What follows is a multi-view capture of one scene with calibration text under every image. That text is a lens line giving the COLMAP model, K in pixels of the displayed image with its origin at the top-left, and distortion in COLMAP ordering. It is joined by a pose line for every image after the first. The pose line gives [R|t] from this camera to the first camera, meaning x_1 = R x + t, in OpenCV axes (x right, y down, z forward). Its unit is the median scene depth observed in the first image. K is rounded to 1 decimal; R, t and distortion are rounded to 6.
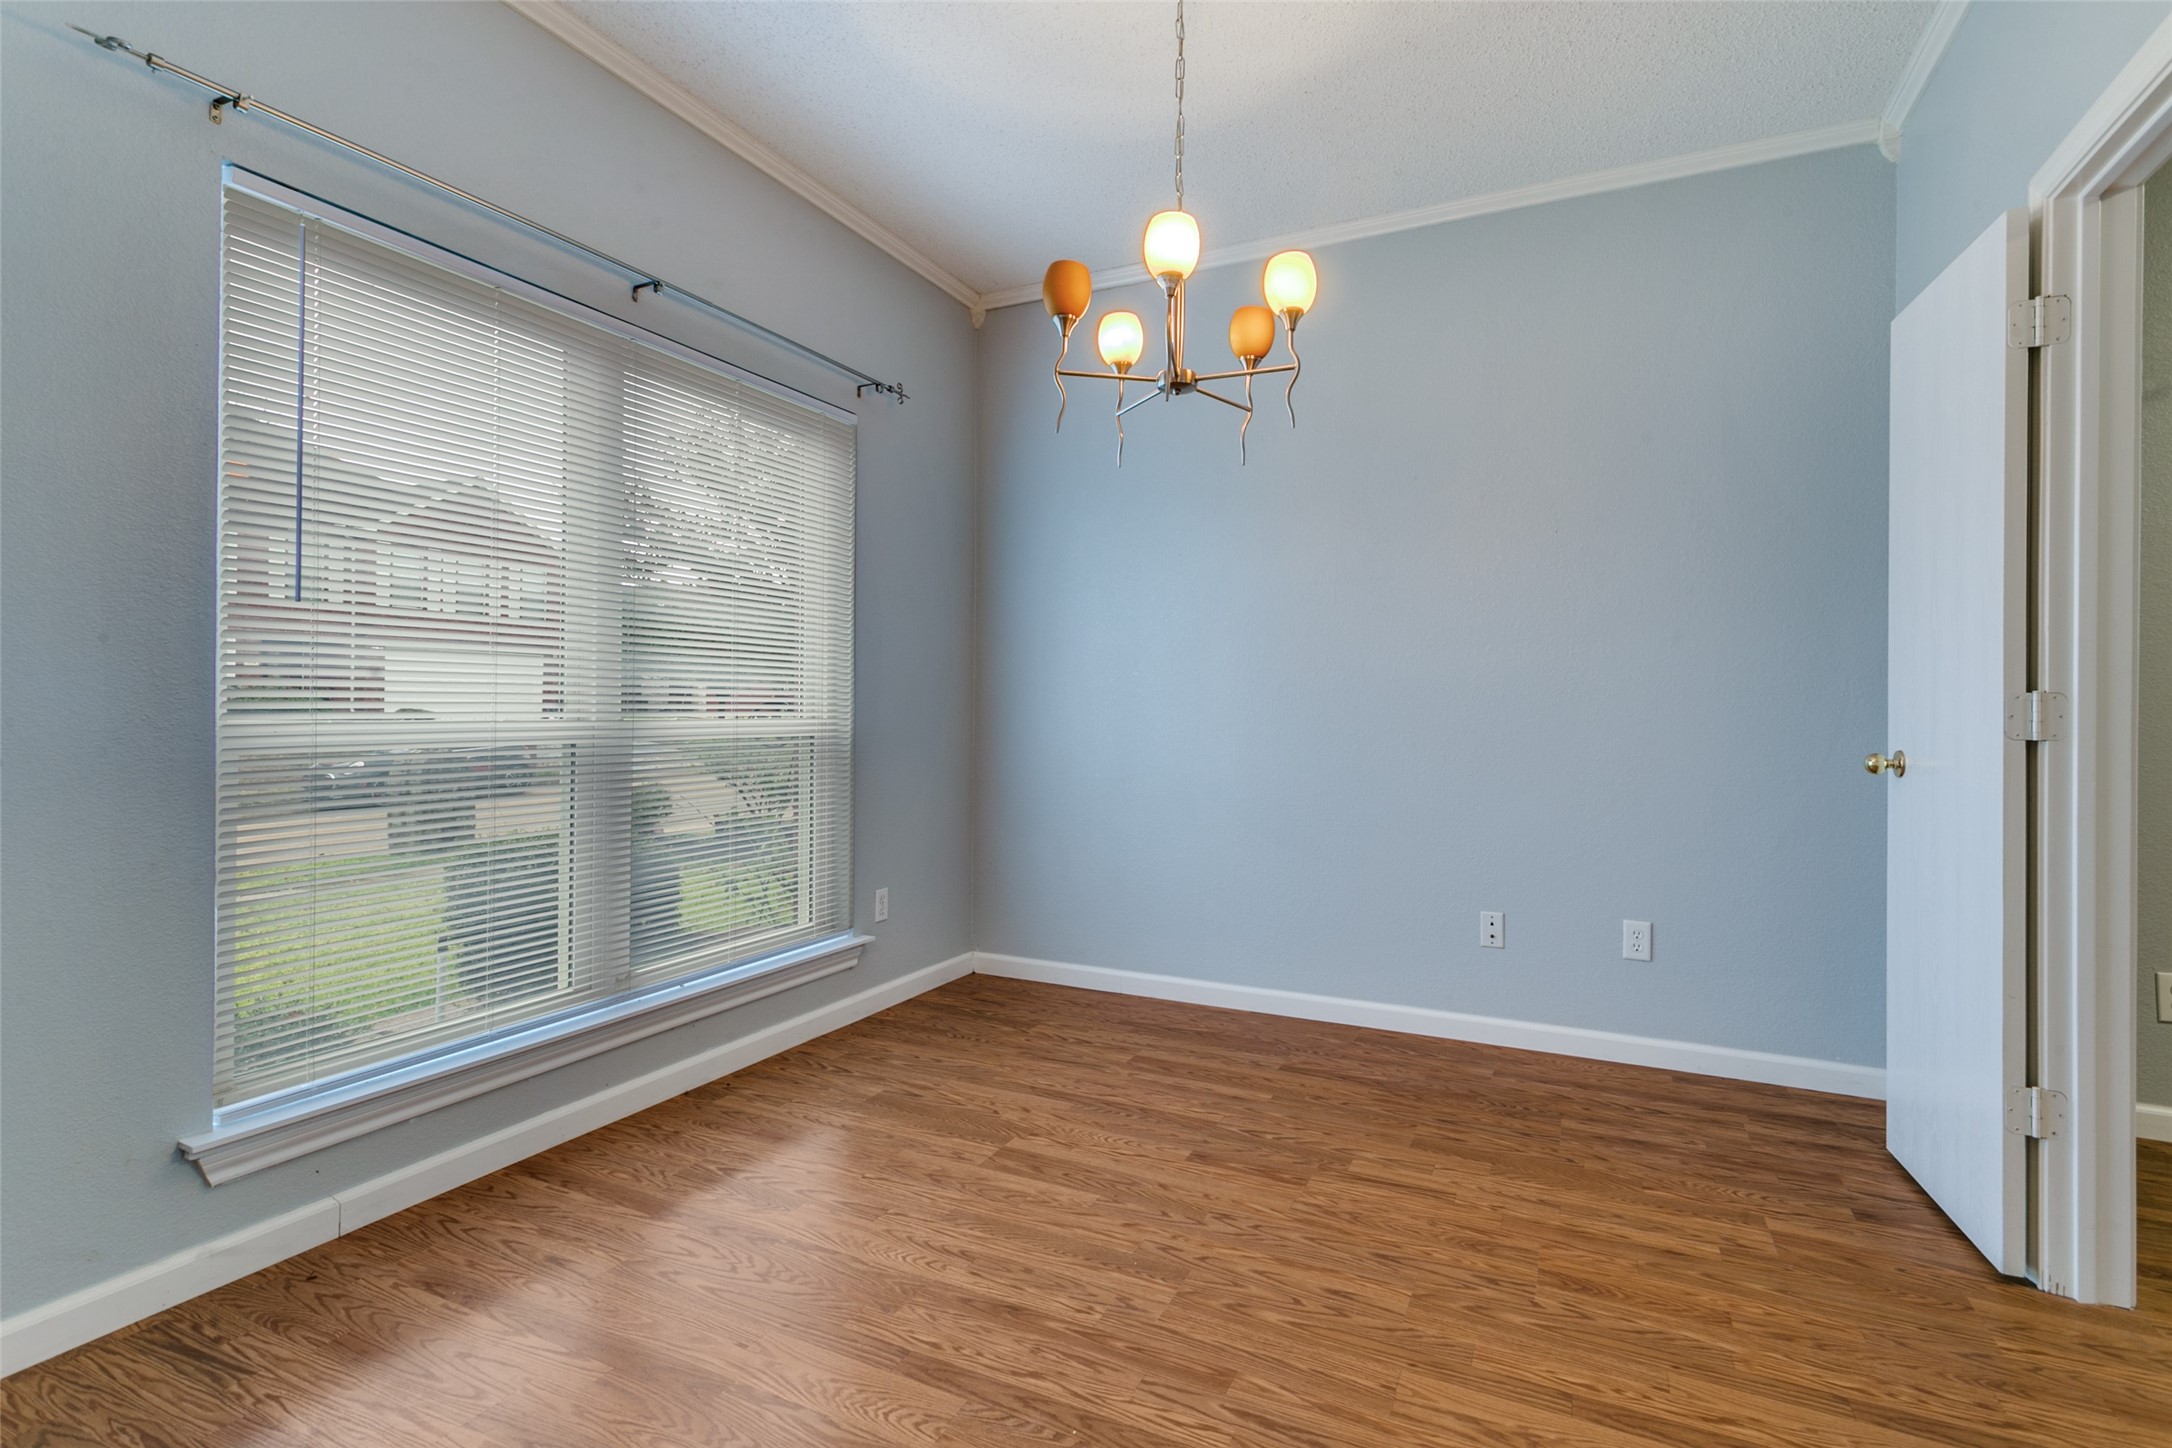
lens RADIAL K [[1020.7, 0, 1097.2], [0, 1020.7, 715.7], [0, 0, 1]] dist [0.002063, 0.001192]
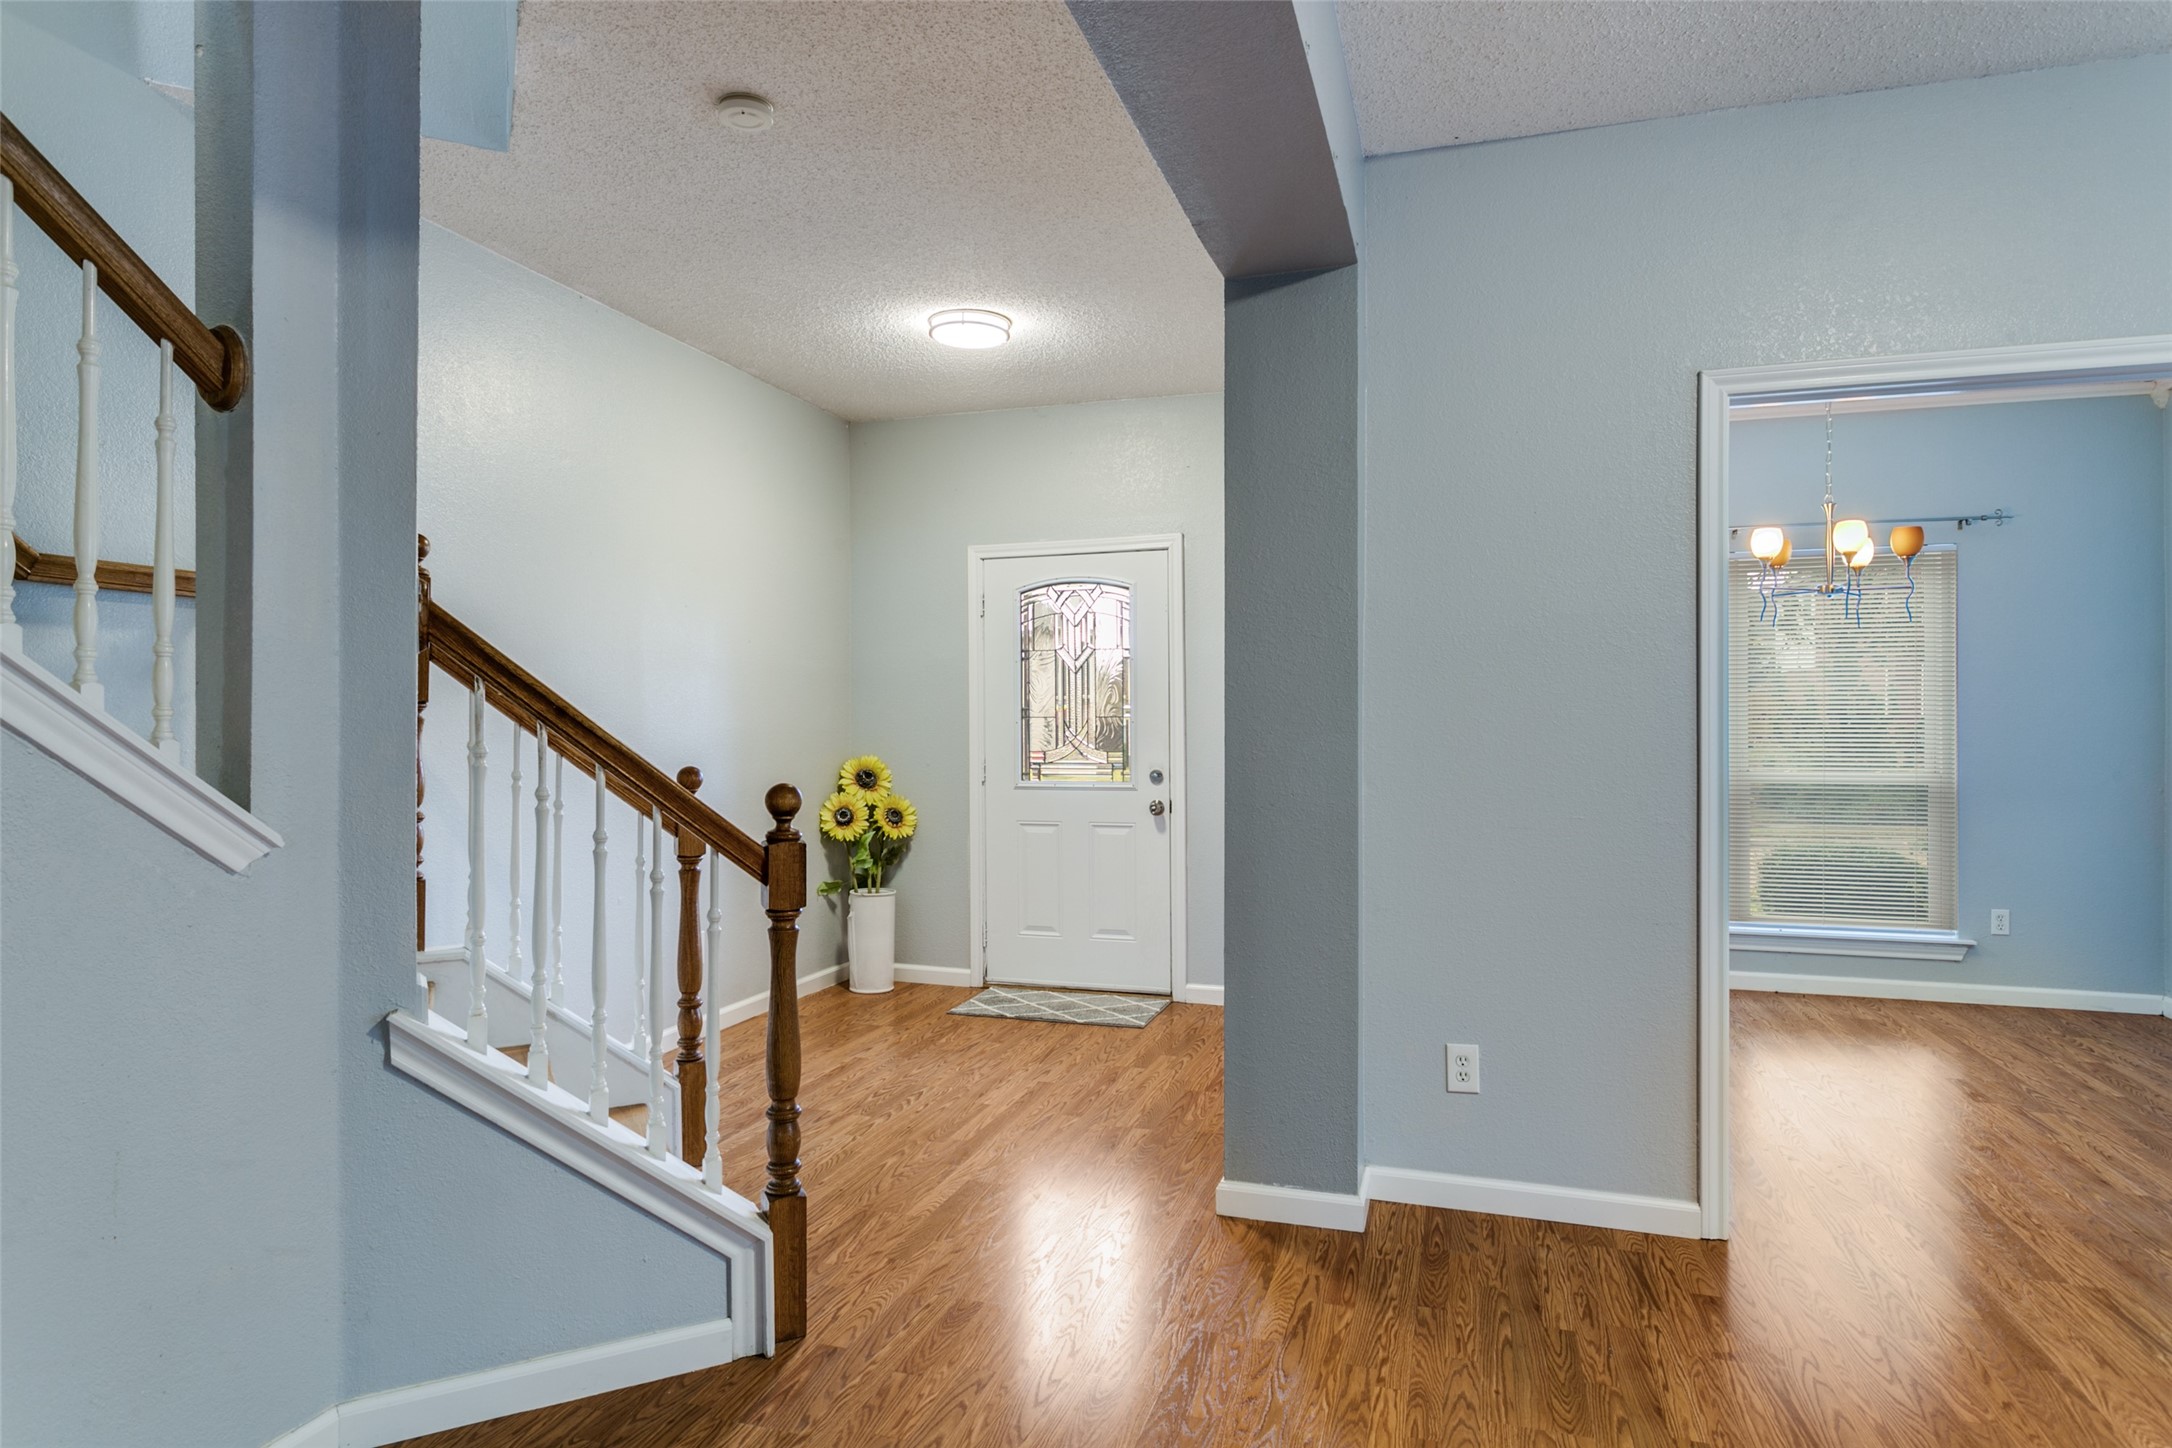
lens RADIAL K [[1236.5, 0, 1083.1], [0, 1236.5, 723.0], [0, 0, 1]] dist [-0.004953, 0.000953]
pose [[0.151679, -0.007397, -0.988402, 1.652361], [-0.006937, 0.999939, -0.008548, -0.055263], [0.988405, 0.008153, 0.151619, -0.505399]]
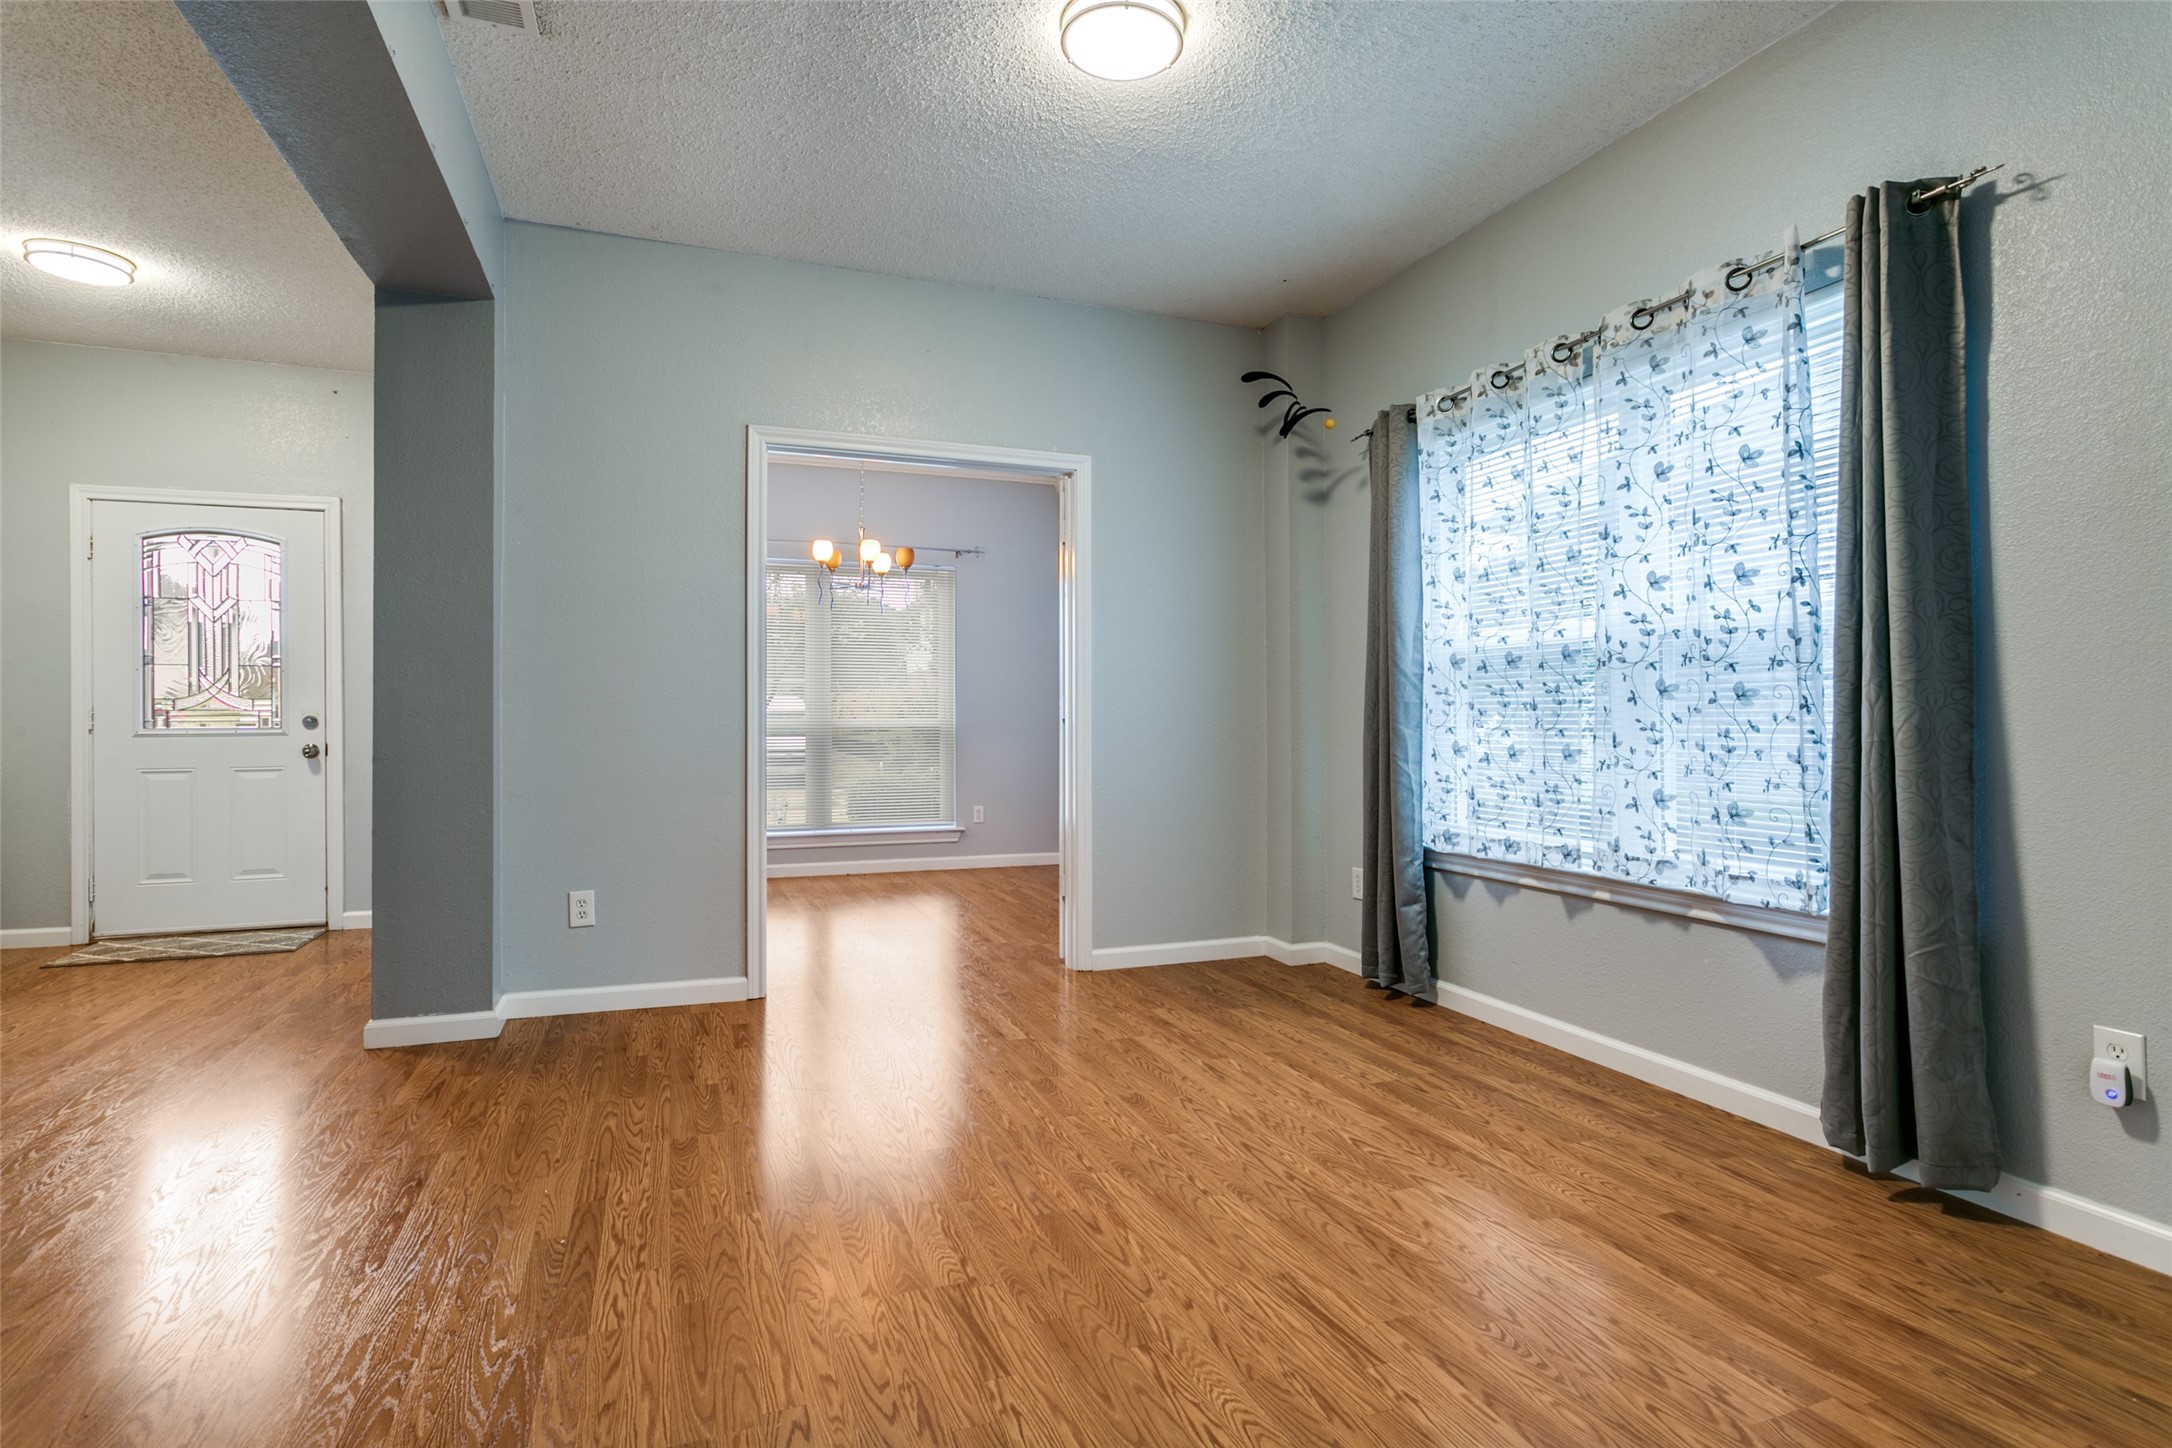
lens RADIAL K [[1101.3, 0, 1085.8], [0, 1101.3, 710.2], [0, 0, 1]] dist [0.004000, 0.000996]
pose [[0.730308, -0.010505, -0.683037, 2.055822], [-0.000712, 0.999869, -0.016139, 0.041751], [0.683117, 0.012273, 0.730206, -0.576693]]
